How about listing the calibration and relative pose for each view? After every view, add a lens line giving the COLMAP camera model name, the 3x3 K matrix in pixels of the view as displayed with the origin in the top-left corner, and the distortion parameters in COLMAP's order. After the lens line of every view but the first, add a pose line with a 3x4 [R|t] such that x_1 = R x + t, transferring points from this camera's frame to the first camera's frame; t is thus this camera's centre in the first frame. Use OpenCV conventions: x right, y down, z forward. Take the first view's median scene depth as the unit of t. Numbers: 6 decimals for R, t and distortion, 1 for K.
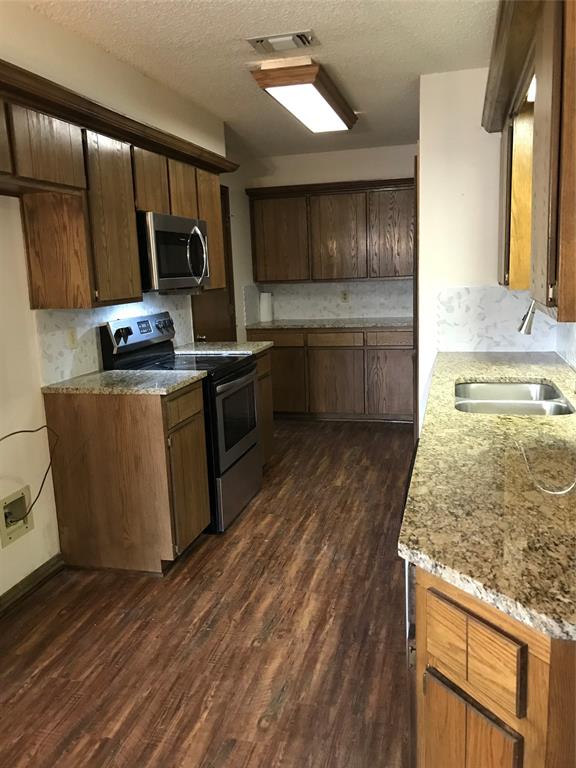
lens RADIAL K [[628.3, 0, 288.0], [0, 628.3, 384.0], [0, 0, 1]] dist [0.029895, -0.000788]
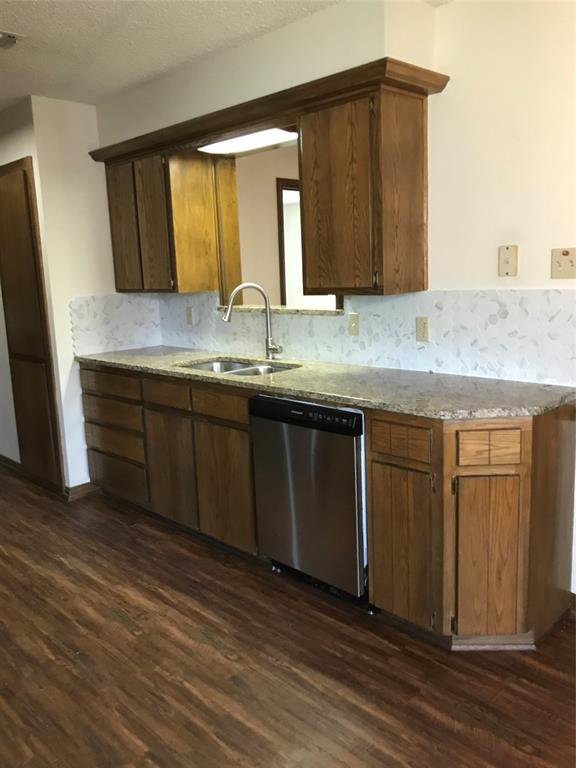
lens RADIAL K [[628.3, 0, 288.0], [0, 628.3, 384.0], [0, 0, 1]] dist [0.029895, -0.000788]
pose [[0.499221, -0.132973, 0.856210, -0.661412], [0.173232, 0.983521, 0.051741, 0.003403], [-0.848981, 0.122493, 0.514030, 0.191691]]
